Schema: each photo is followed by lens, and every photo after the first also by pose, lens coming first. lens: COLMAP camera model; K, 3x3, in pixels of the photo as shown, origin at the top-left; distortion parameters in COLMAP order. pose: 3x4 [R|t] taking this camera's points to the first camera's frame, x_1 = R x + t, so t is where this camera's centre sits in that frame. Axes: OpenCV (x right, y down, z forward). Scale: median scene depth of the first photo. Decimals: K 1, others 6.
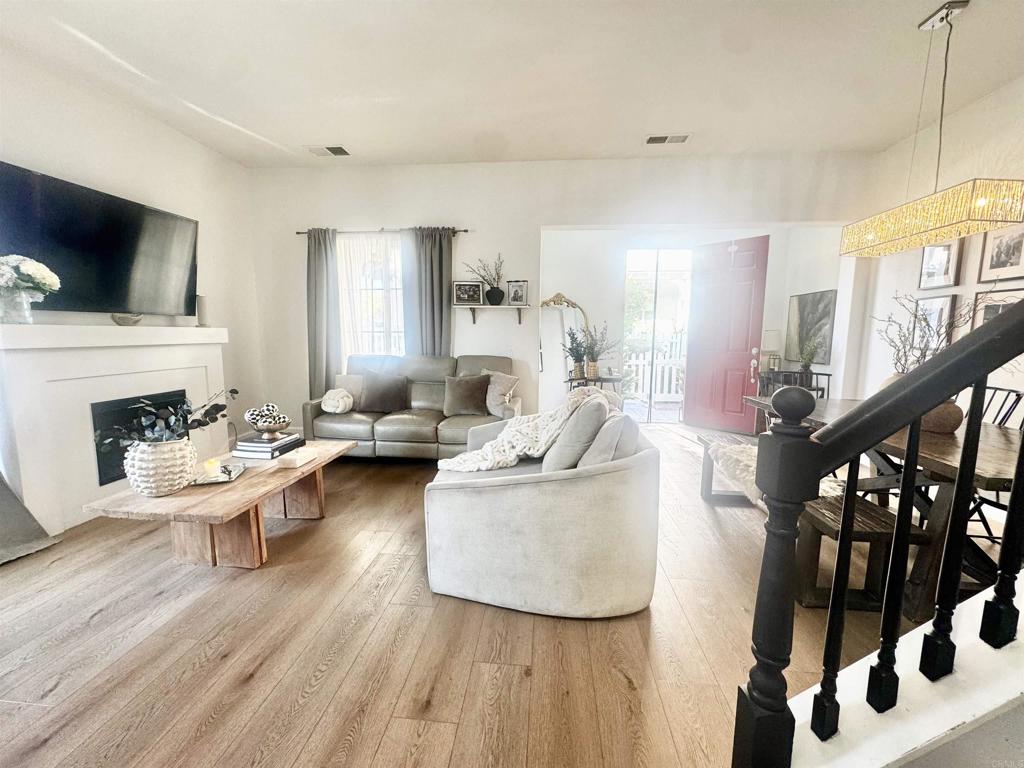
lens RADIAL K [[409.6, 0, 511.1], [0, 409.6, 383.3], [0, 0, 1]] dist [-0.003162, 0.000076]
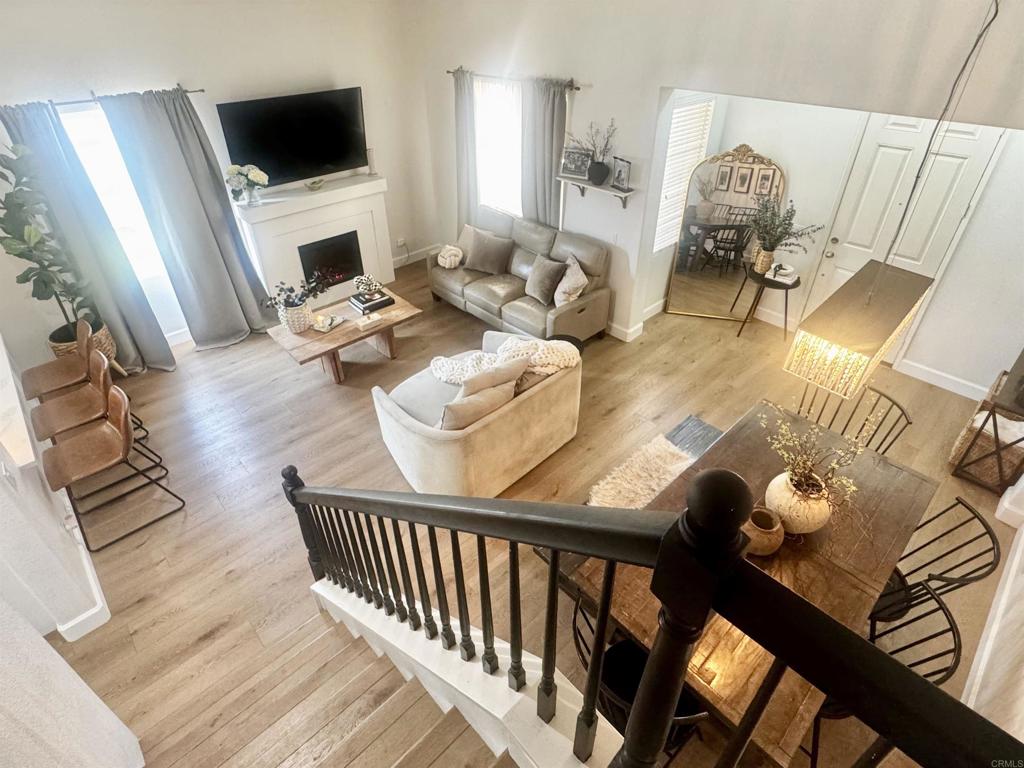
lens RADIAL K [[534.1, 0, 511.4], [0, 534.1, 356.0], [0, 0, 1]] dist [-0.000192, 0.000243]
pose [[0.748111, 0.357285, -0.559176, 0.595458], [-0.065920, 0.878520, 0.473136, -0.396599], [0.660292, -0.317097, 0.680782, -0.013556]]
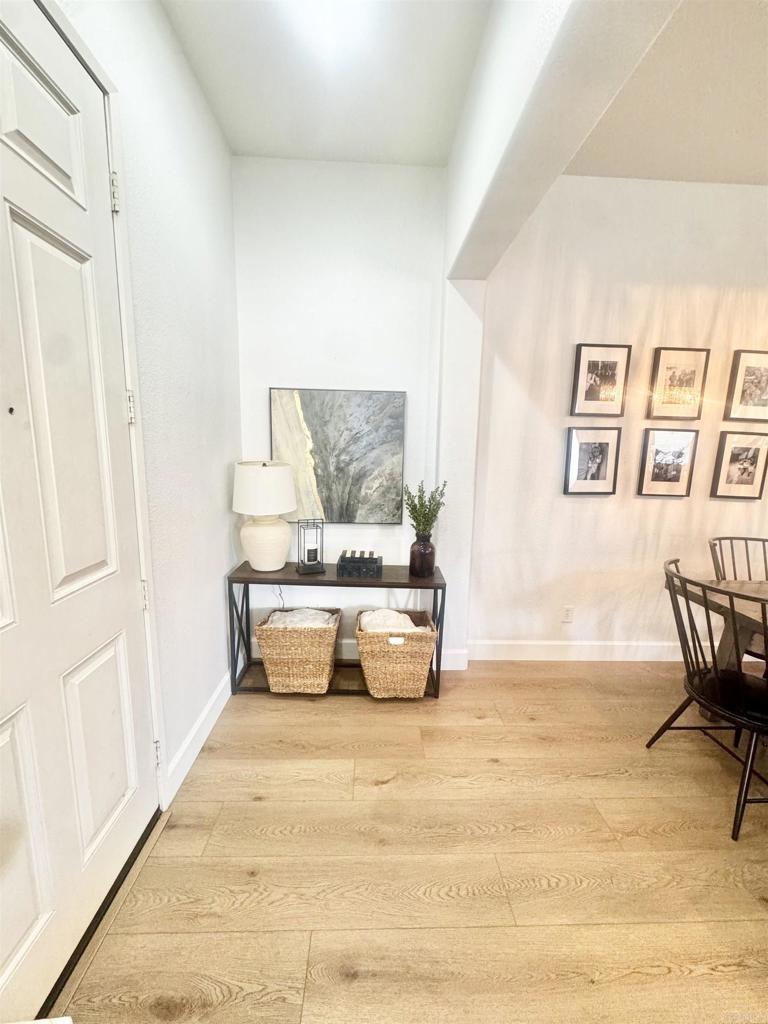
lens RADIAL K [[408.2, 0, 387.2], [0, 408.2, 512.4], [0, 0, 1]] dist [-0.000849, 0.000386]
pose [[-0.132383, -0.167785, 0.976895, 0.235608], [0.096308, 0.978728, 0.181151, -0.179480], [-0.986509, 0.118064, -0.113408, 1.156364]]
